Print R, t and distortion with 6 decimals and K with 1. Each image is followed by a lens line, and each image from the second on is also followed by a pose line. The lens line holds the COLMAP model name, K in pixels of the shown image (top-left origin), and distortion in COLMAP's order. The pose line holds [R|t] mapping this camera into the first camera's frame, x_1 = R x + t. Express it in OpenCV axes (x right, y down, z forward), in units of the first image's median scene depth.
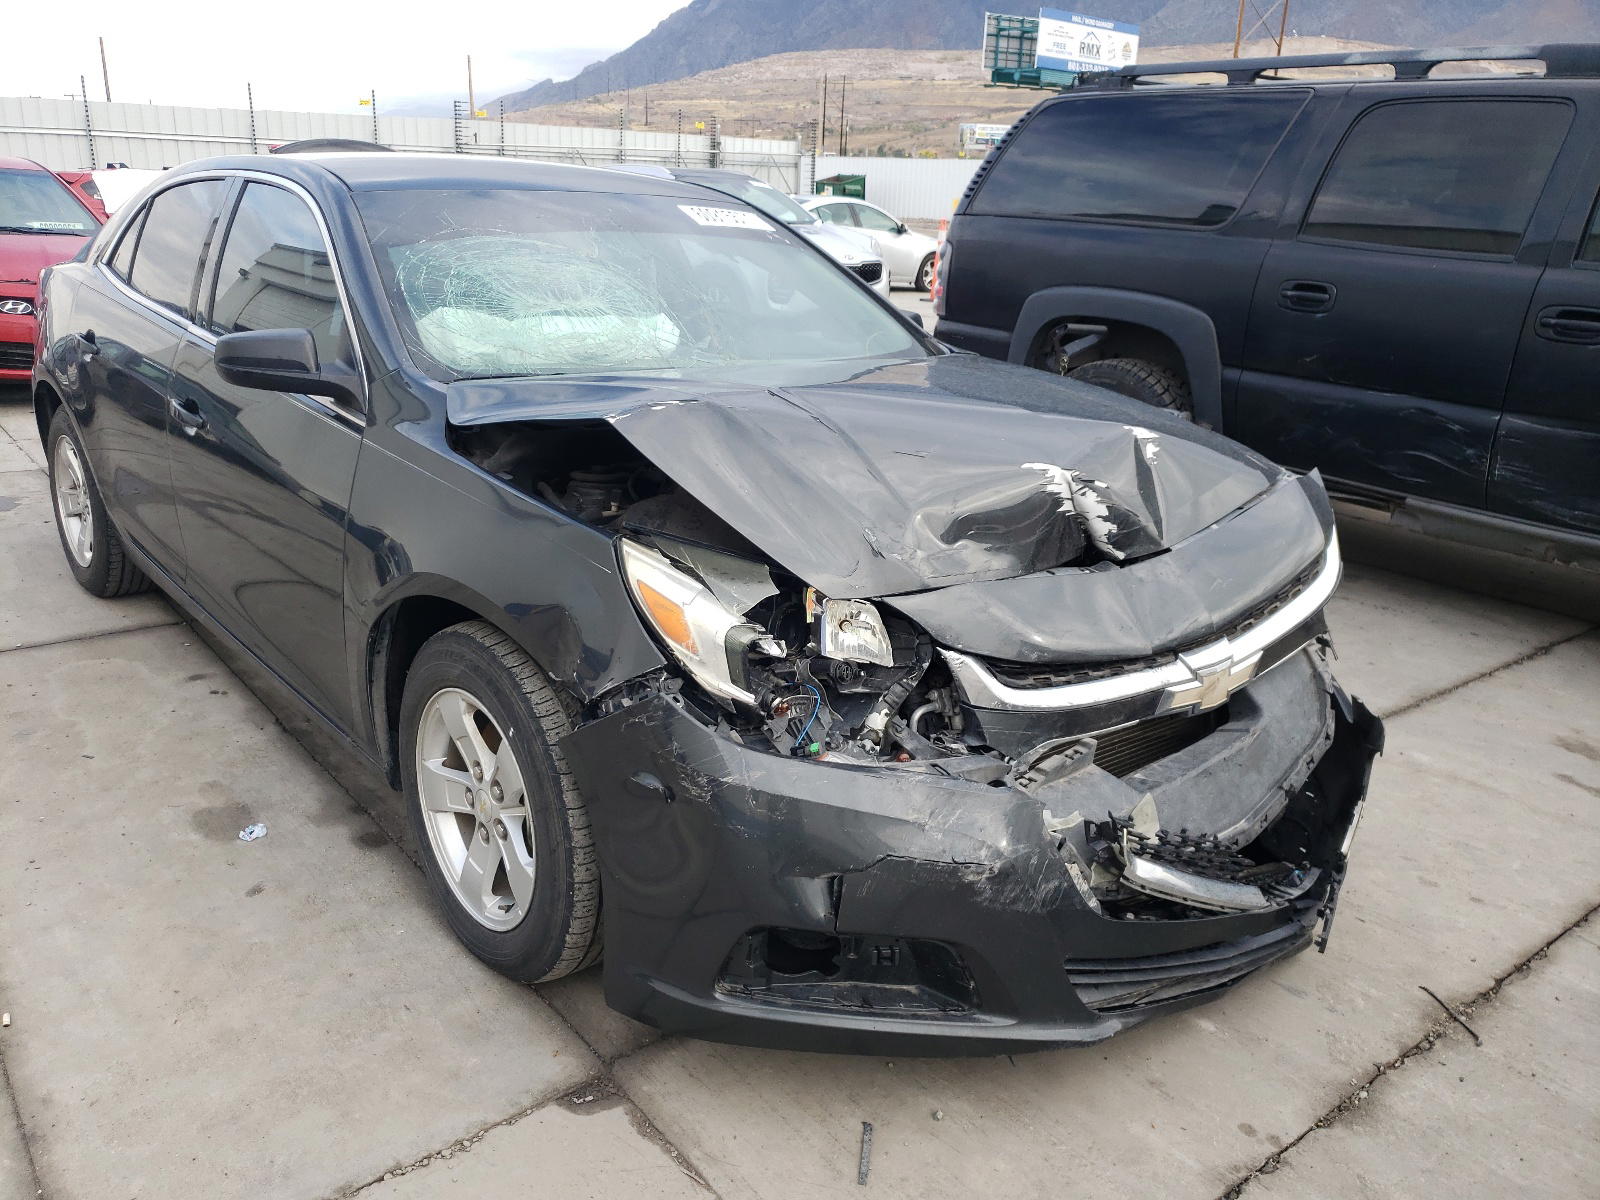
lens RADIAL K [[1234.4, 0, 822.0], [0, 1234.4, 593.2], [0, 0, 1]] dist [0.000736, 0.017847]
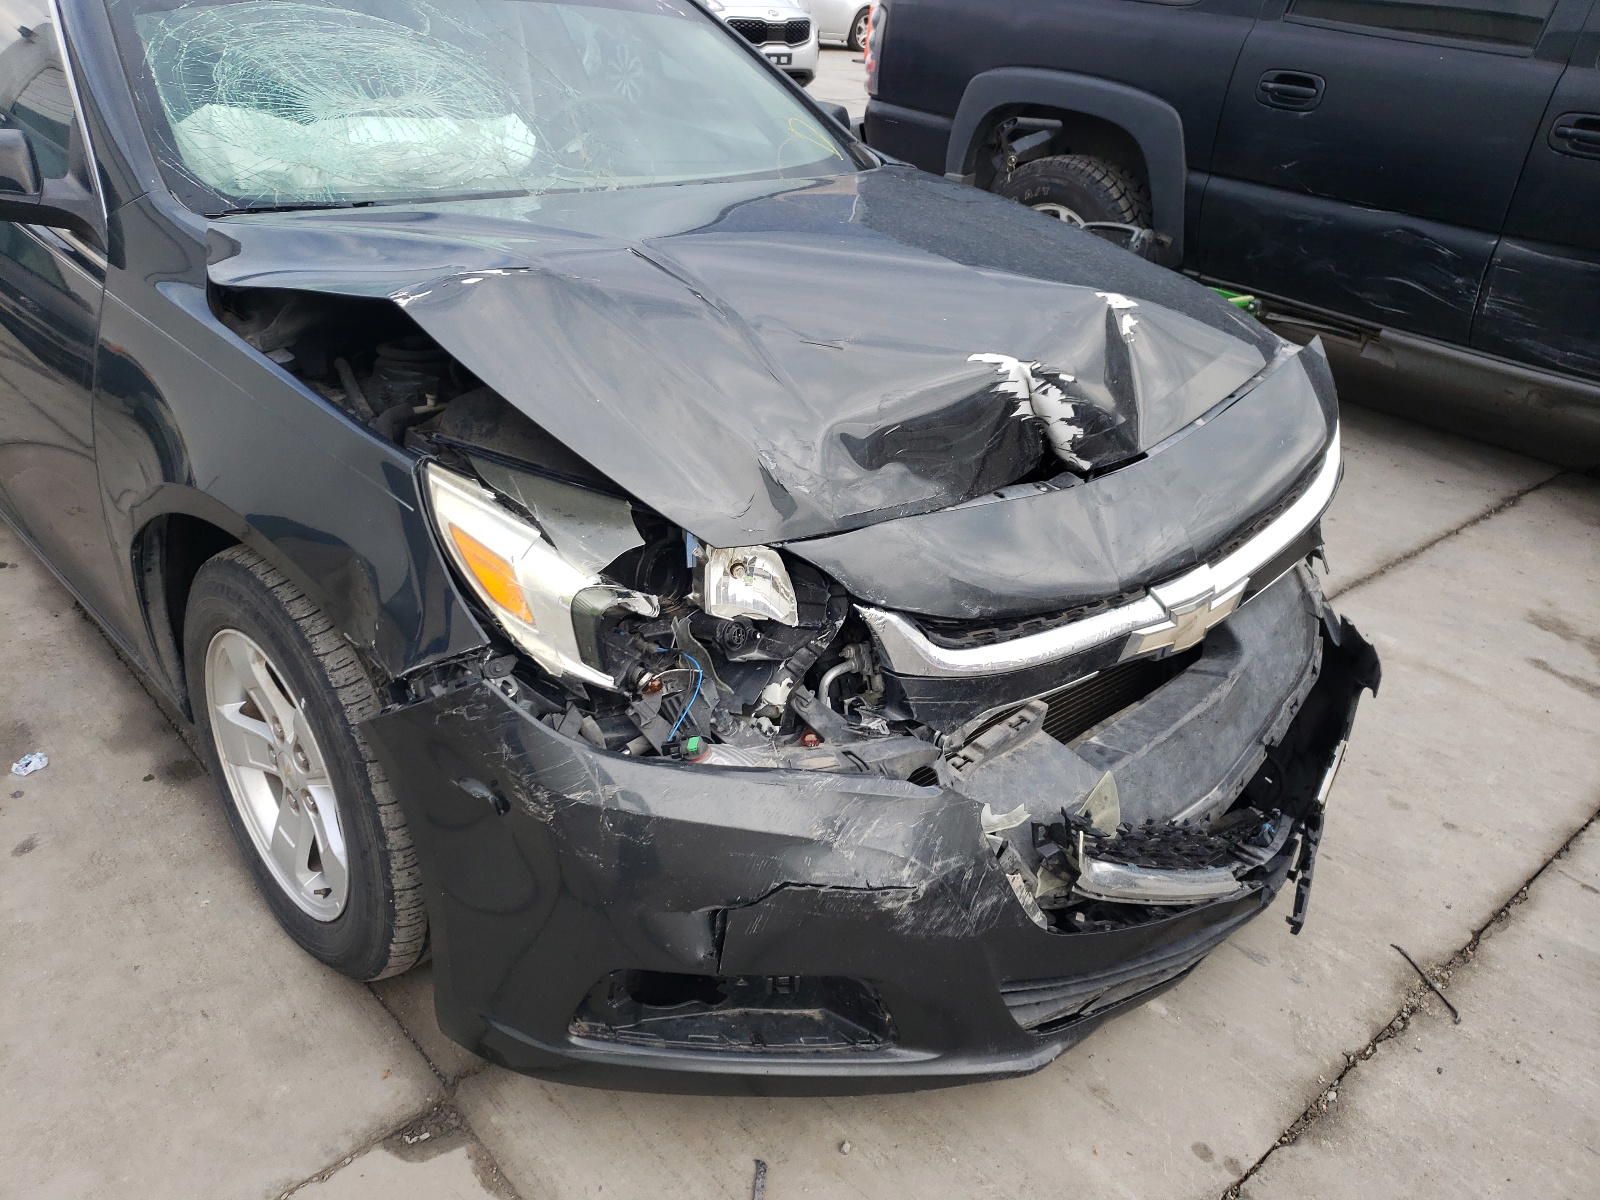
lens RADIAL K [[1234.4, 0, 822.0], [0, 1234.4, 593.2], [0, 0, 1]] dist [0.000736, 0.017847]
pose [[0.998259, 0.000842, 0.058977, 0.025517], [-0.011264, 0.984215, 0.176616, -0.089400], [-0.057898, -0.176973, 0.982511, 0.216323]]
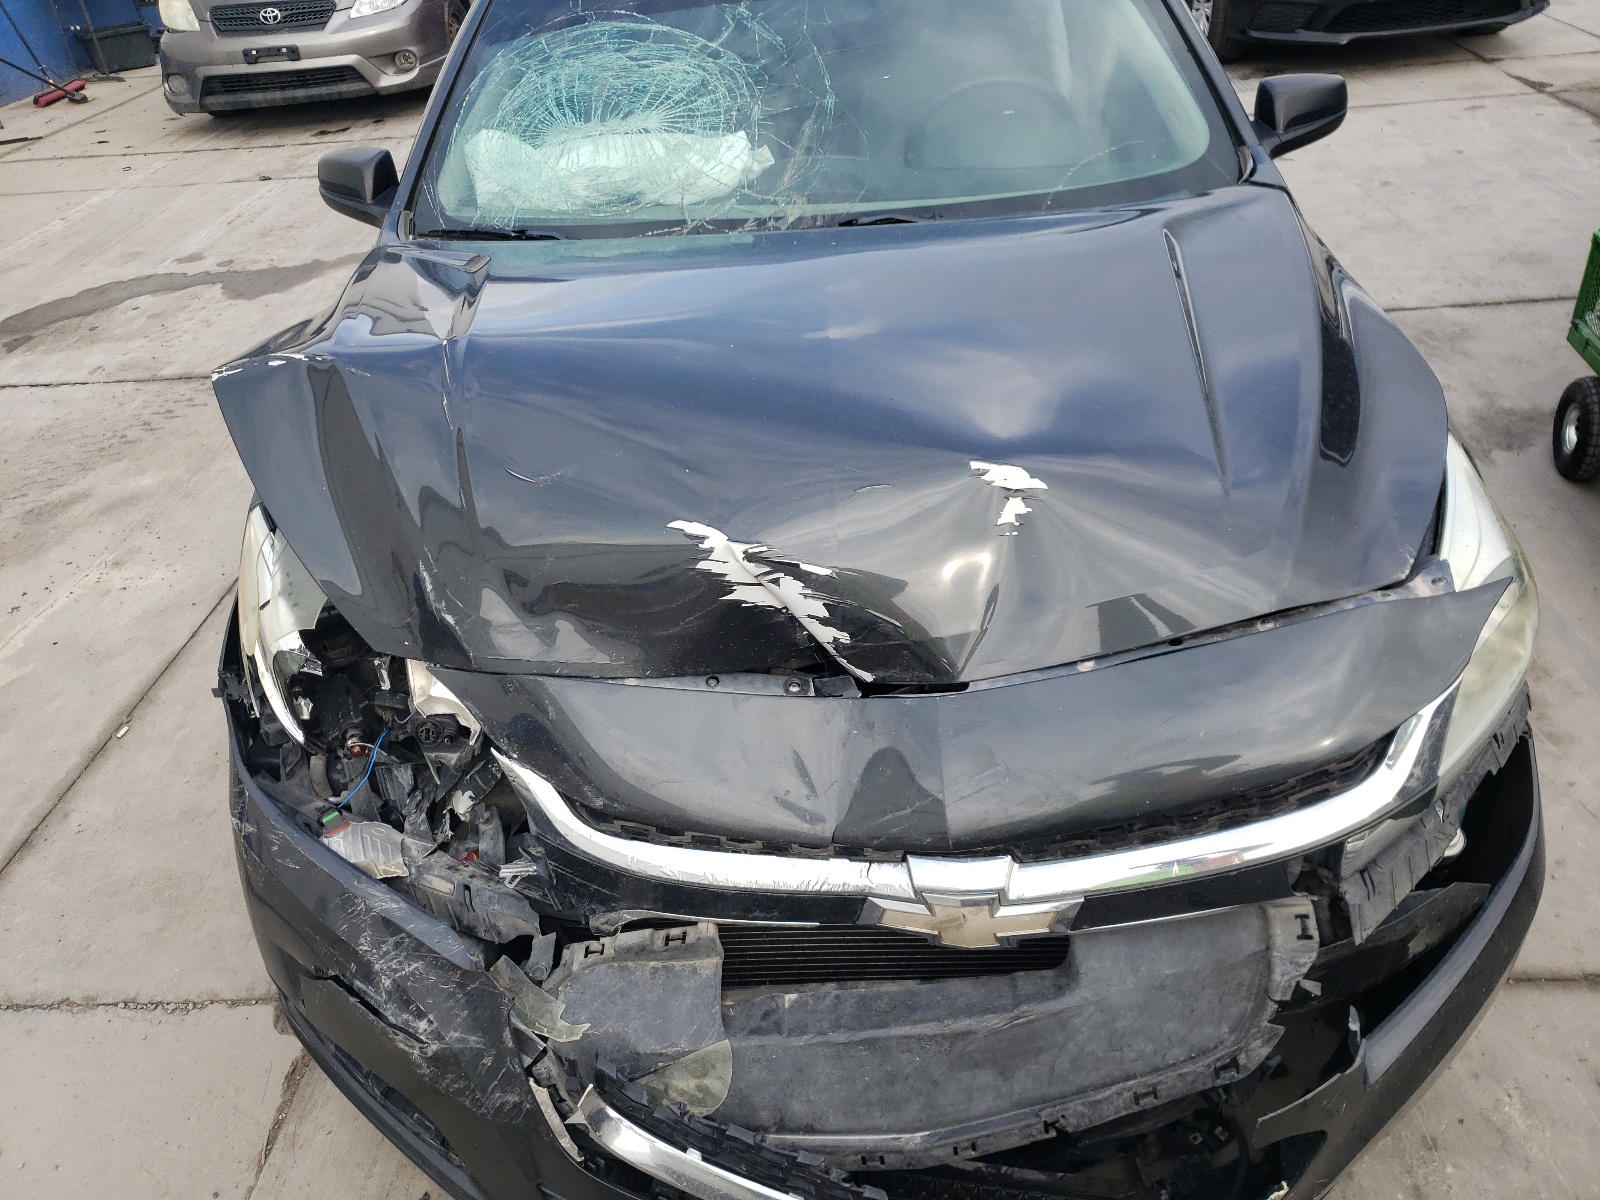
lens RADIAL K [[1261.1, 0, 800.0], [0, 1261.1, 600.0], [0, 0, 1]] dist [-0.000310, 0.037106]
pose [[0.732590, 0.289847, -0.615874, 0.609975], [-0.093431, 0.939061, 0.330810, -0.279596], [0.674228, -0.184806, 0.715027, 0.539401]]
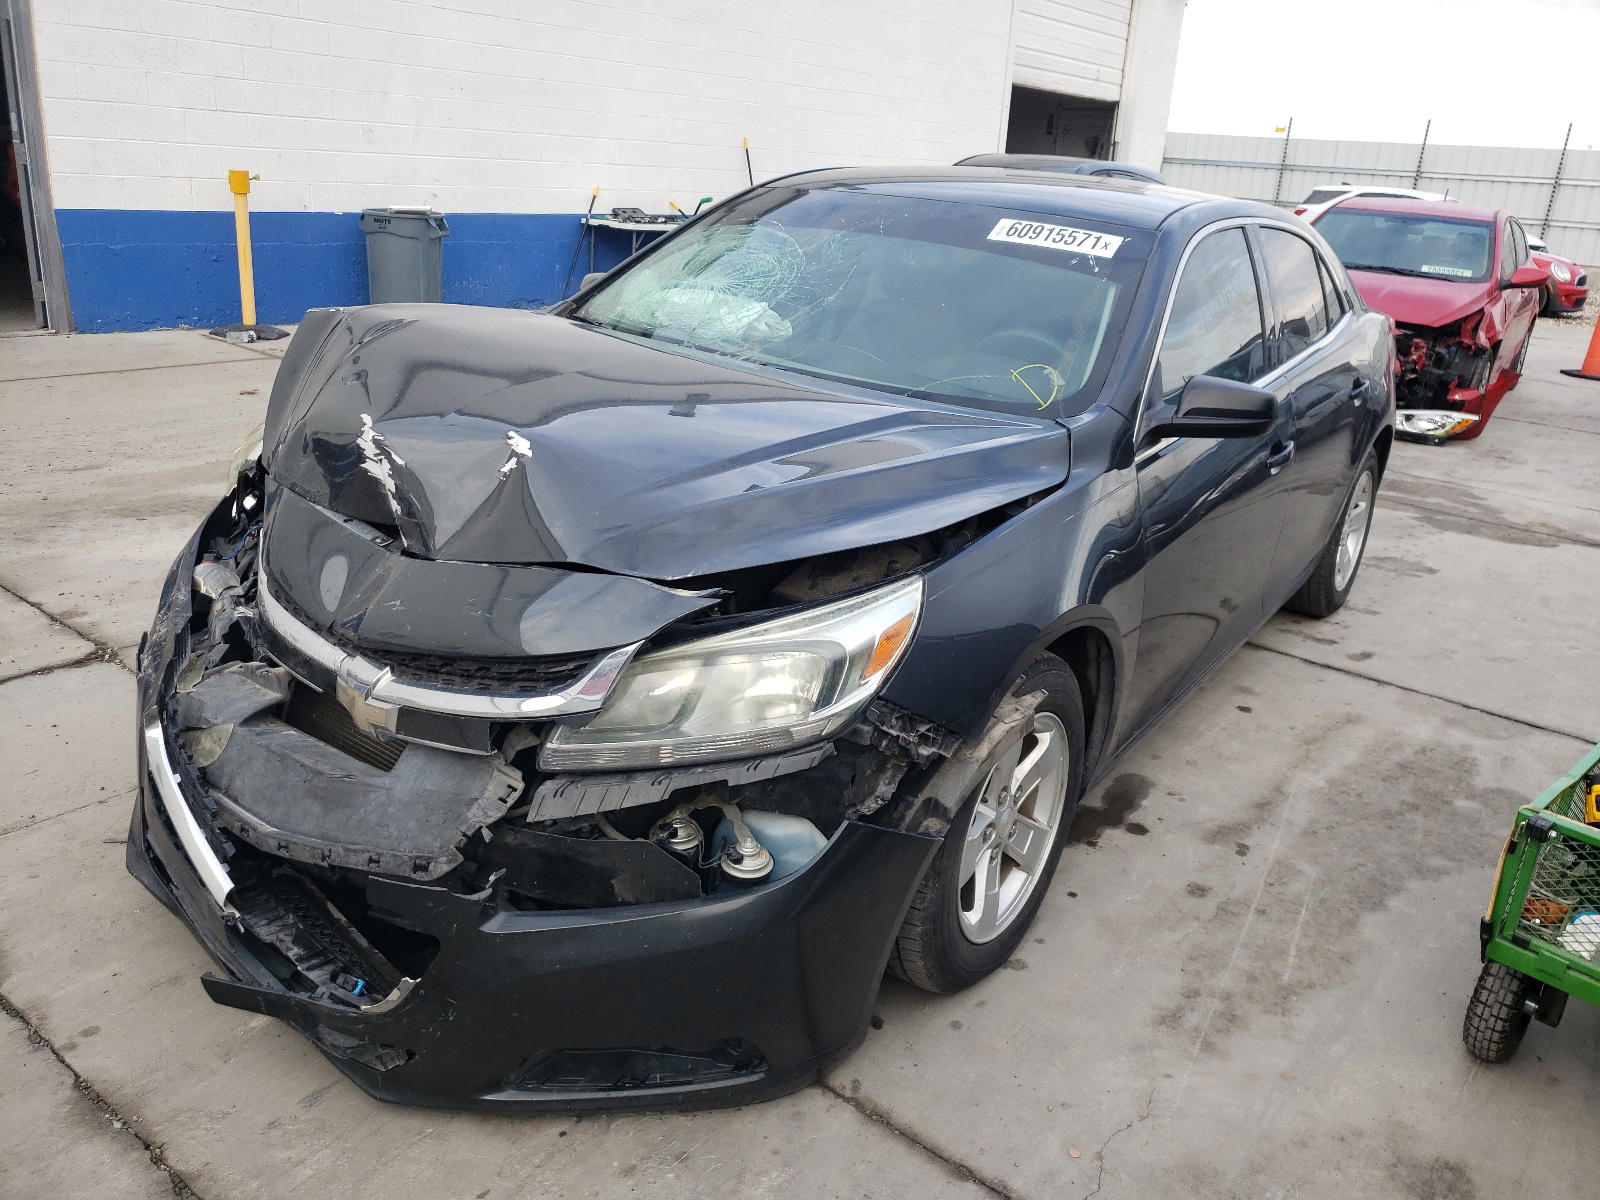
lens RADIAL K [[1261.1, 0, 800.0], [0, 1261.1, 600.0], [0, 0, 1]] dist [-0.000310, 0.037106]
pose [[0.219722, 0.304451, -0.926840, 1.234740], [-0.357570, 0.909073, 0.213847, -0.308880], [0.907671, 0.284423, 0.308606, 1.008662]]
